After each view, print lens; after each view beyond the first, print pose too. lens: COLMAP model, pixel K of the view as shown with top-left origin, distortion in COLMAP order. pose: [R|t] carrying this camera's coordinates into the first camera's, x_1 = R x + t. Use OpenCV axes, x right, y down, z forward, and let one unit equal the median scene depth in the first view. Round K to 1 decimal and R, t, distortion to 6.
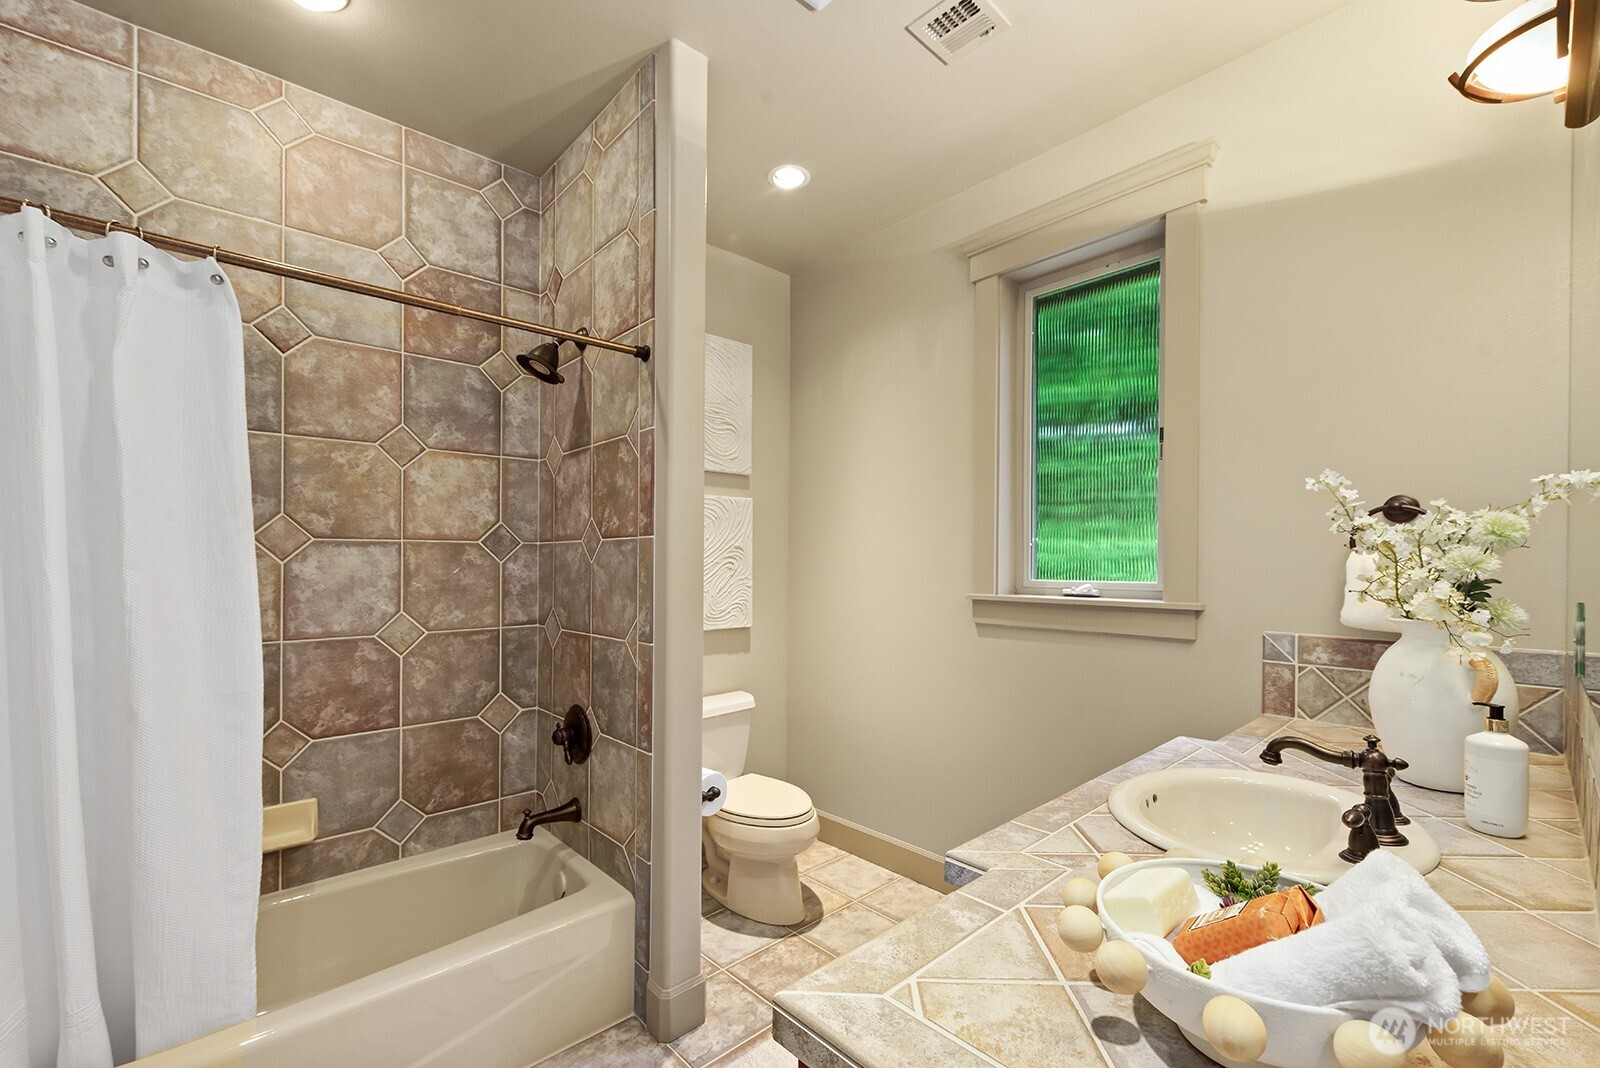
lens RADIAL K [[675.6, 0, 805.7], [0, 675.6, 545.0], [0, 0, 1]] dist [-0.001683, -0.000012]
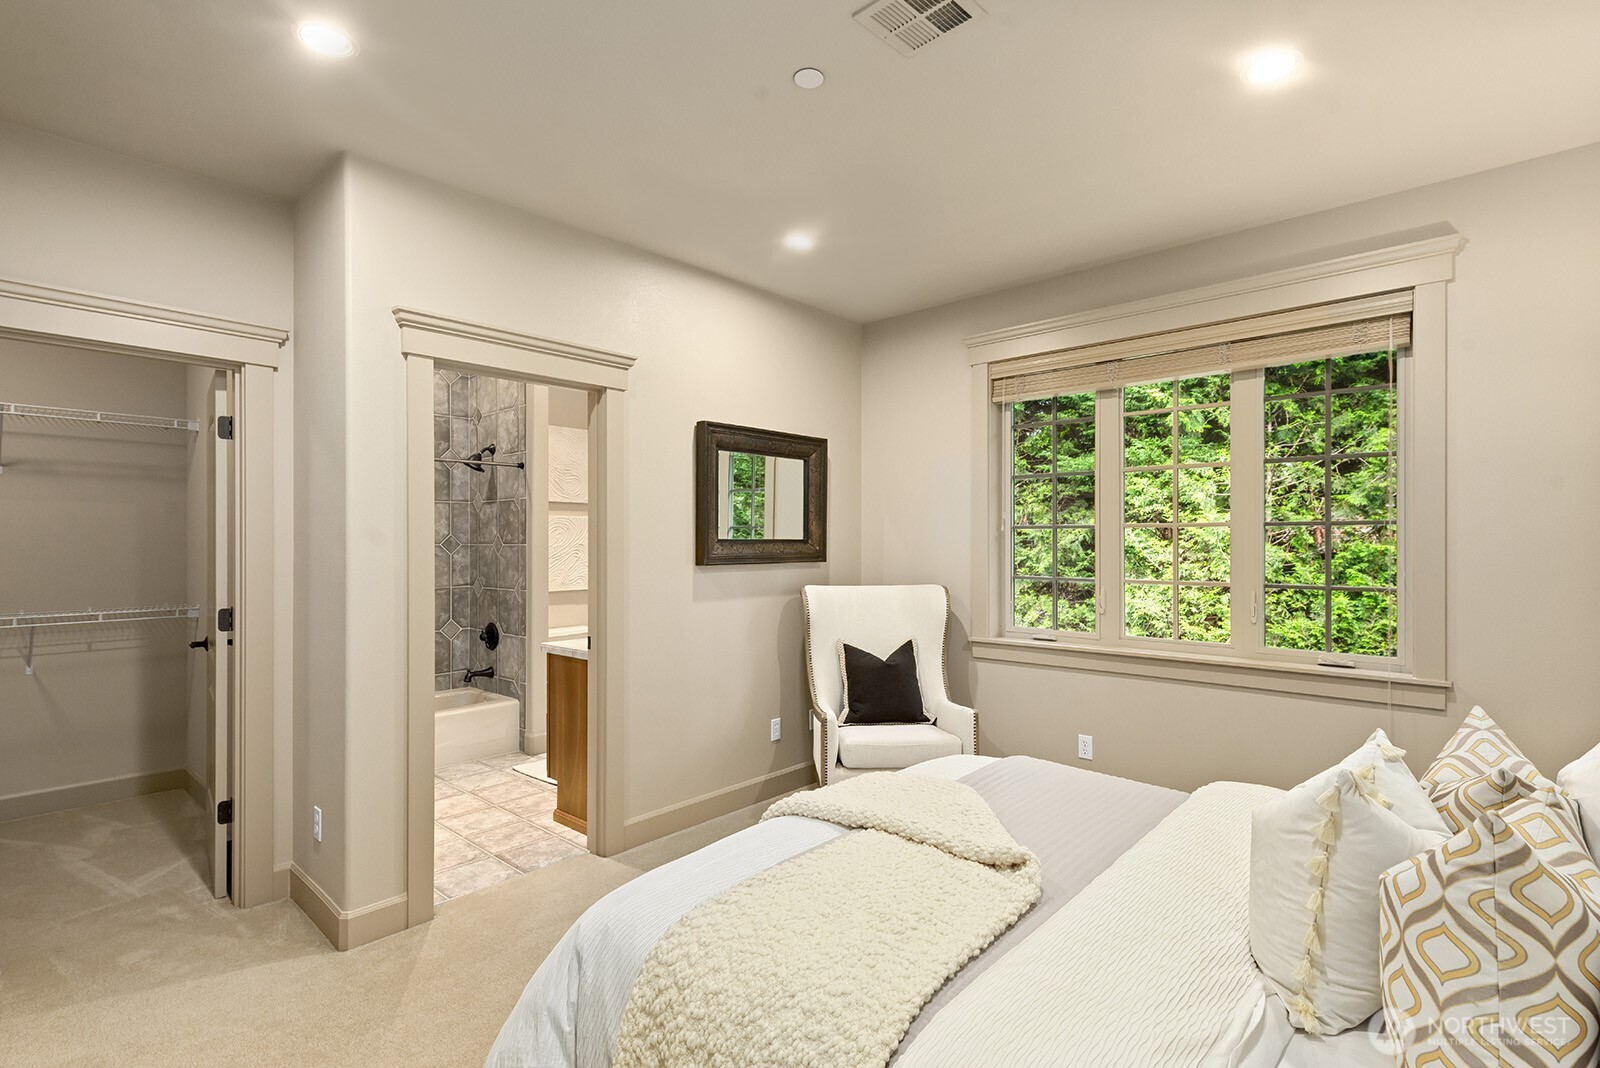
lens RADIAL K [[772.9, 0, 789.5], [0, 772.9, 536.2], [0, 0, 1]] dist [0.000290, -0.000069]
pose [[0.997293, -0.001969, 0.073502, 0.431223], [0.000593, 0.999824, 0.018746, -0.080211], [-0.073526, -0.018652, 0.997119, -1.534788]]
